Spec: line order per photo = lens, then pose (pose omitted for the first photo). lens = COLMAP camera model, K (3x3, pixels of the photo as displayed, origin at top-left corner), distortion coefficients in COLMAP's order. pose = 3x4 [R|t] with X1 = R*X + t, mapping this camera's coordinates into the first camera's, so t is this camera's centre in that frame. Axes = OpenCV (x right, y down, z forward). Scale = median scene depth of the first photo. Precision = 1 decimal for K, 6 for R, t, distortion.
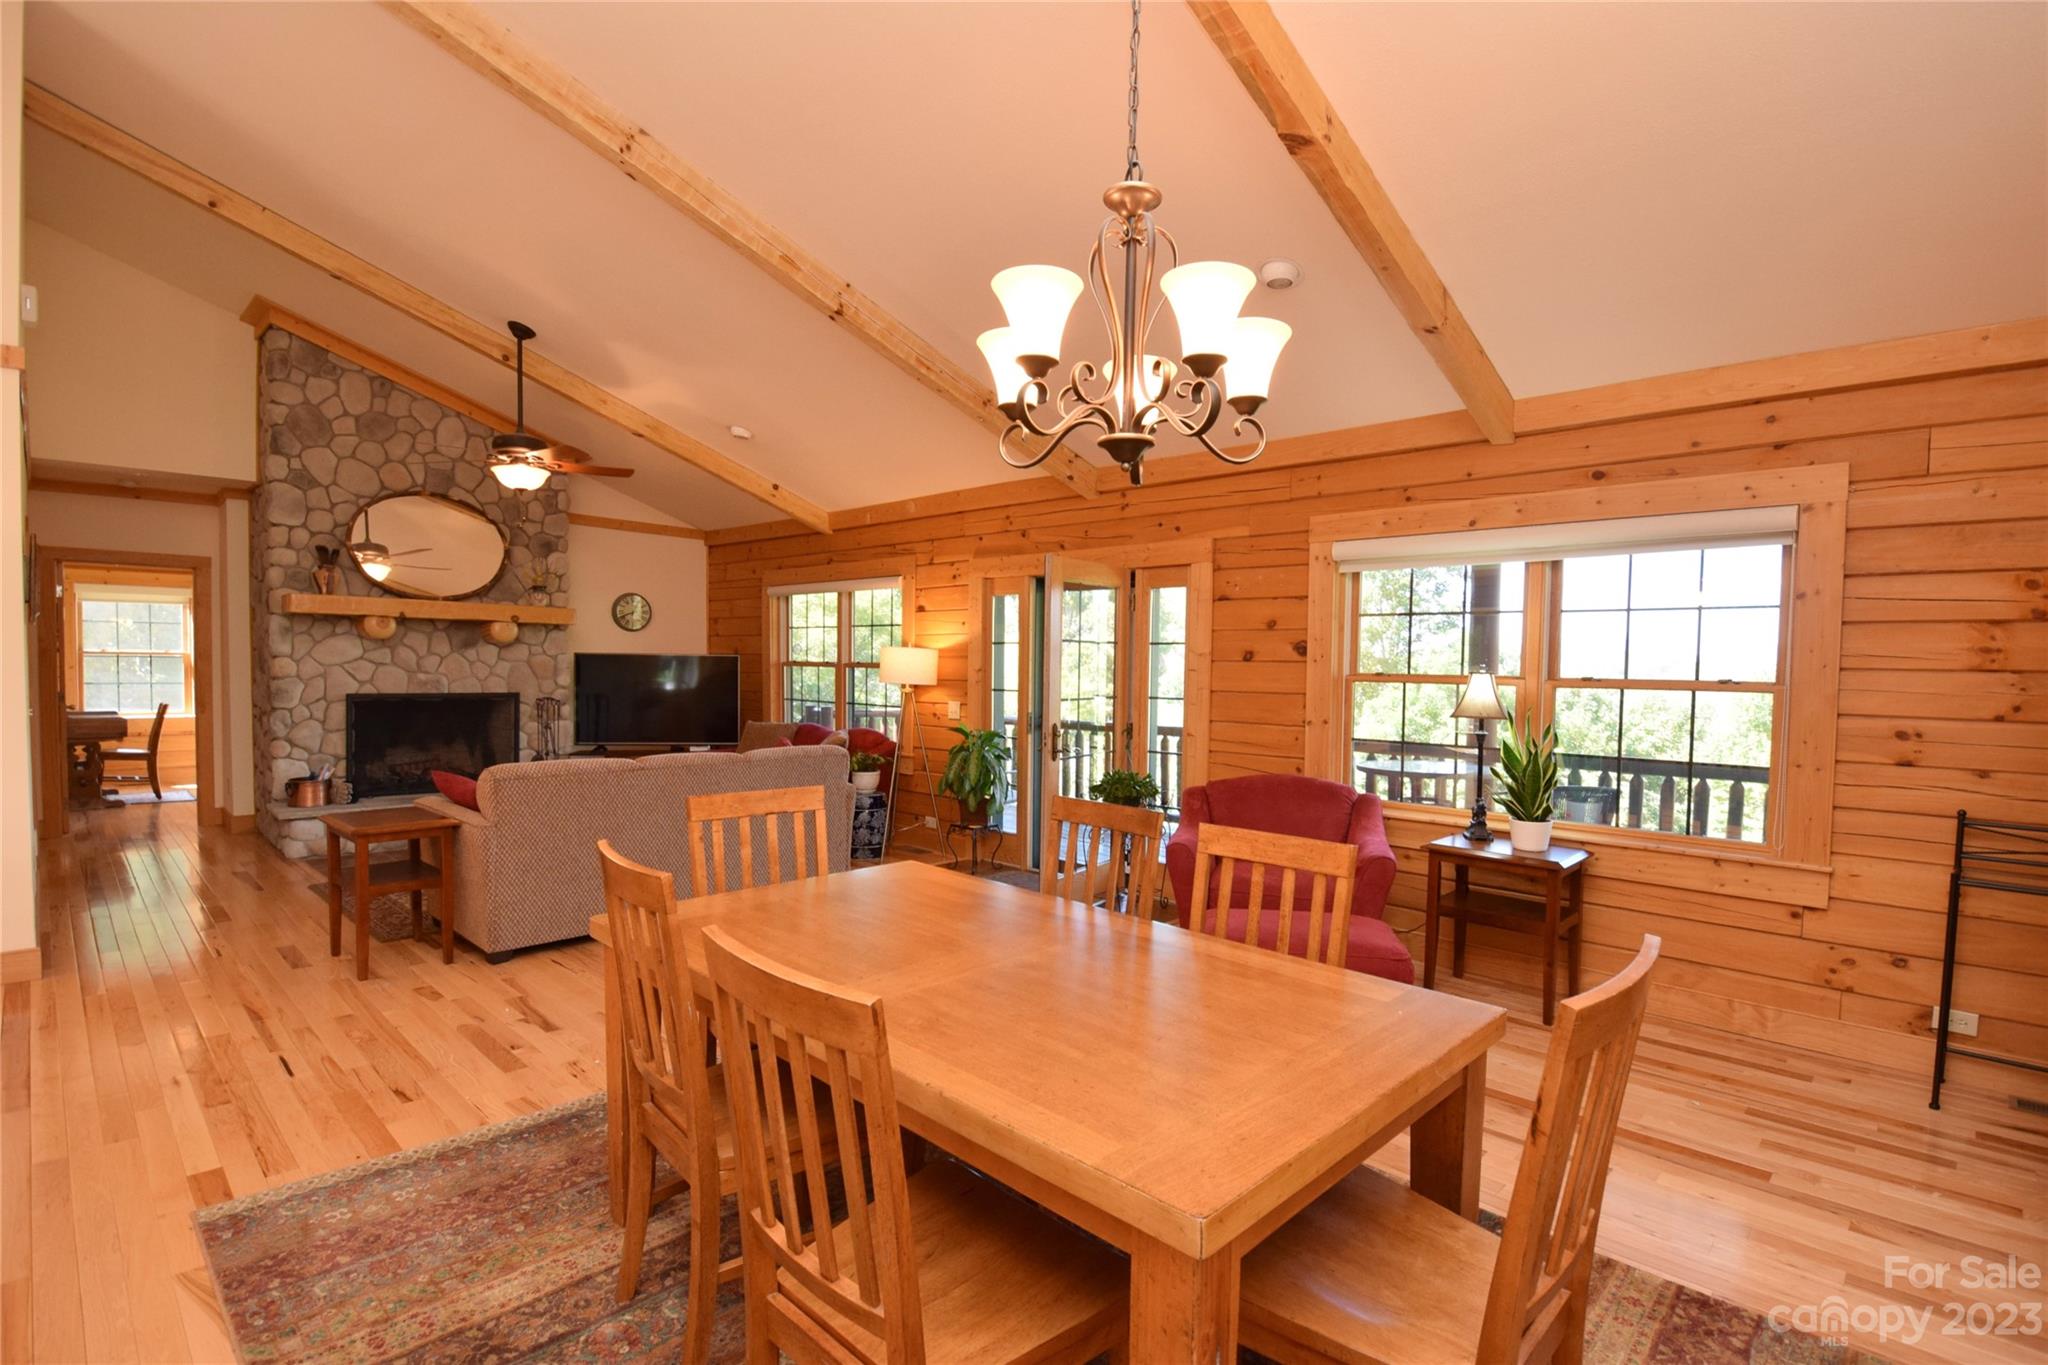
lens RADIAL K [[984.9, 0, 1039.2], [0, 984.9, 697.3], [0, 0, 1]] dist [-0.002560, -0.009156]
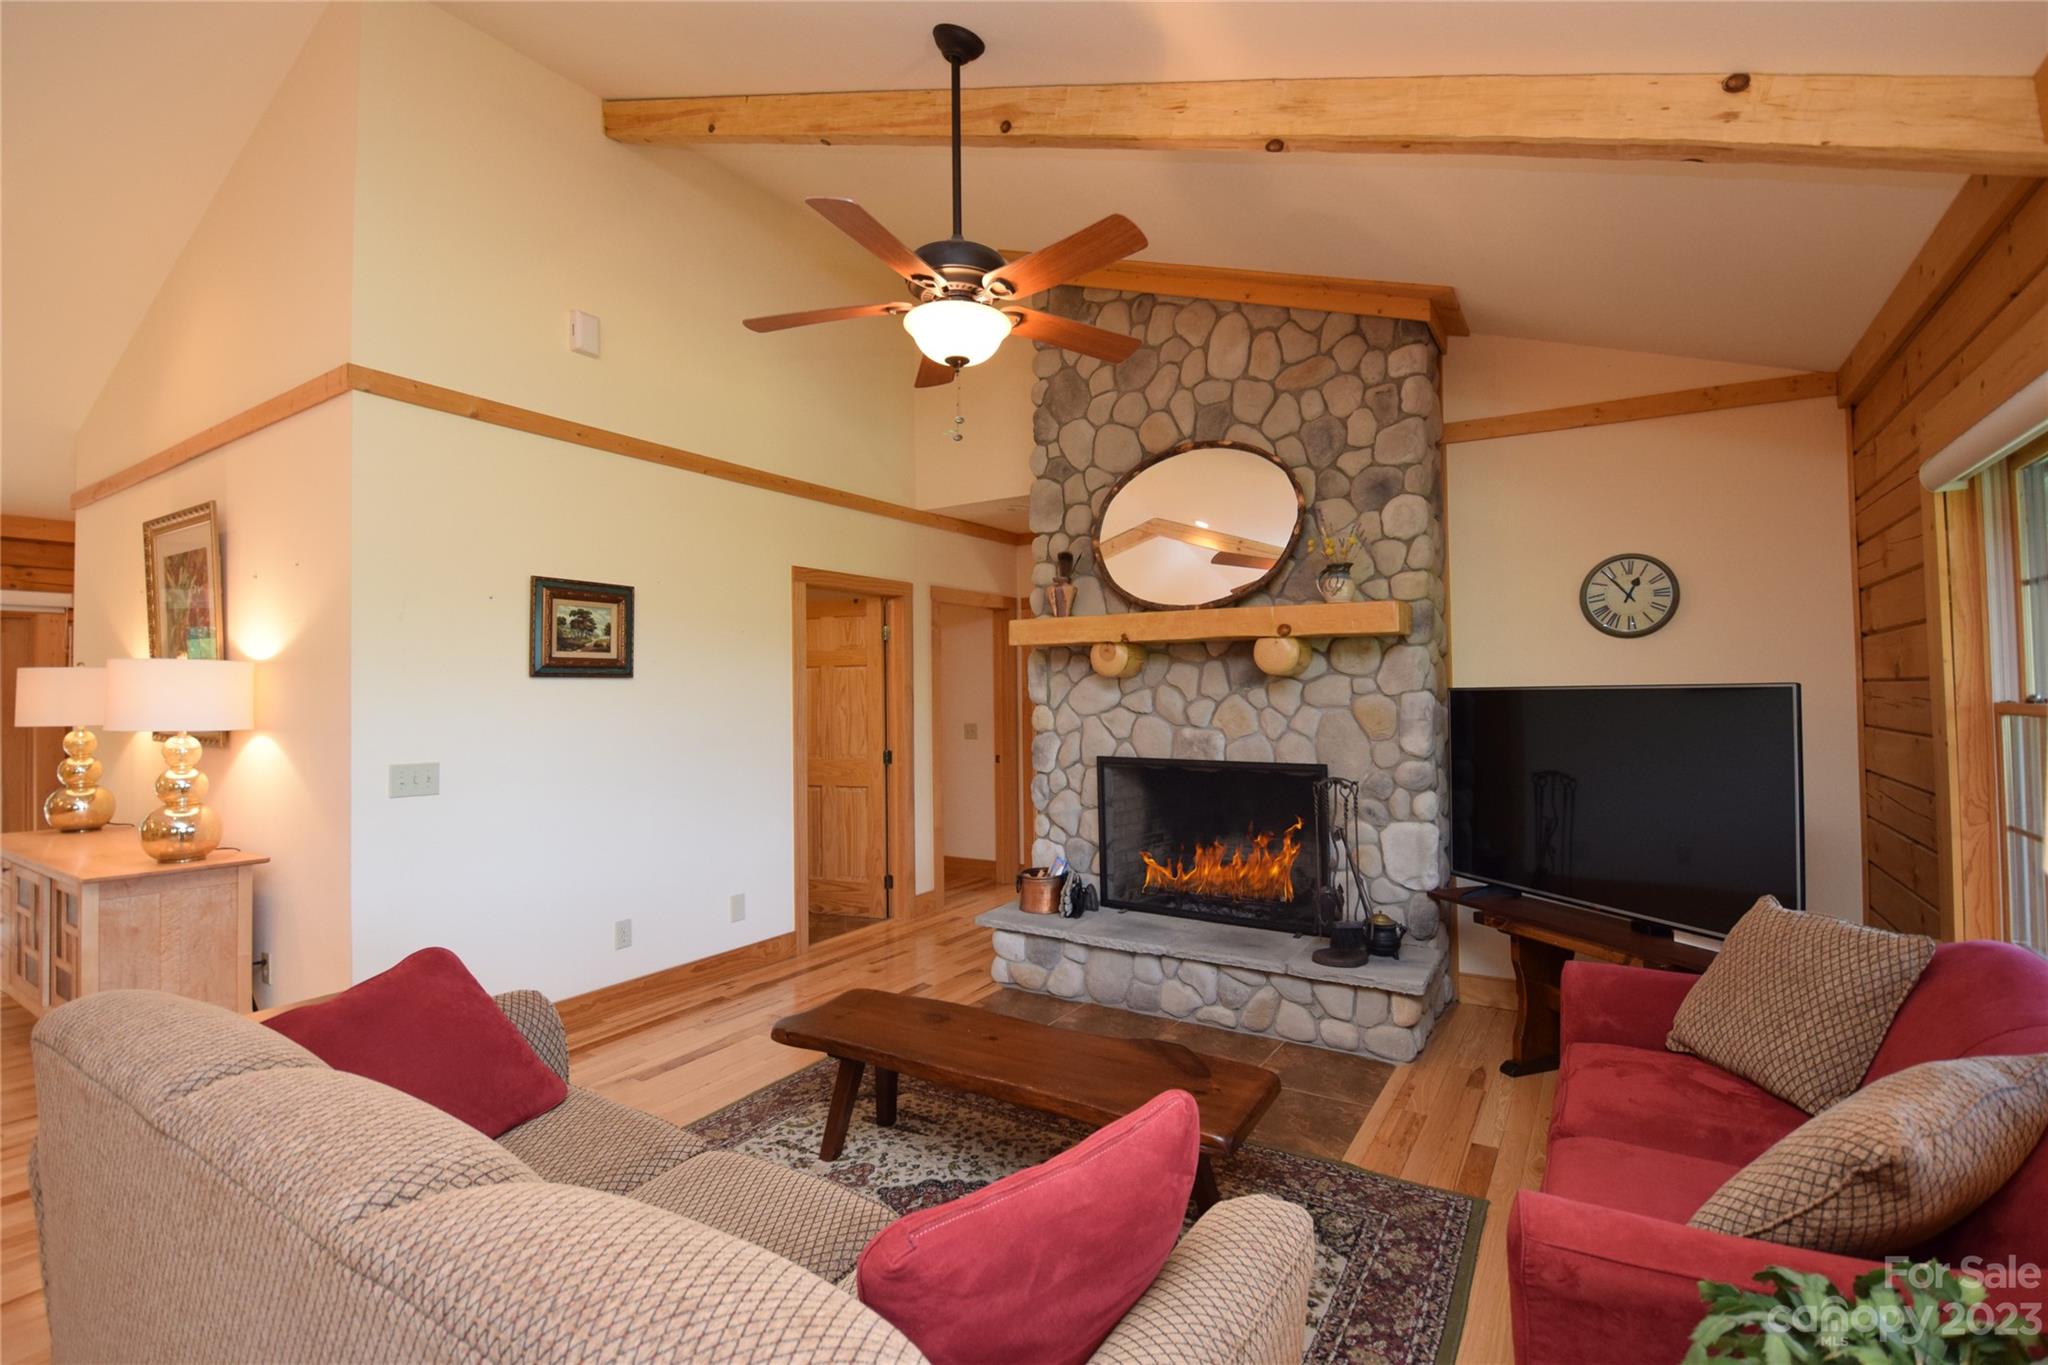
lens RADIAL K [[914.8, 0, 1057.4], [0, 914.8, 678.1], [0, 0, 1]] dist [-0.006006, -0.010852]
pose [[0.208077, -0.035805, -0.977457, -0.086686], [-0.020648, 0.998946, -0.040988, -0.040179], [0.977894, 0.028711, 0.207119, 1.047725]]
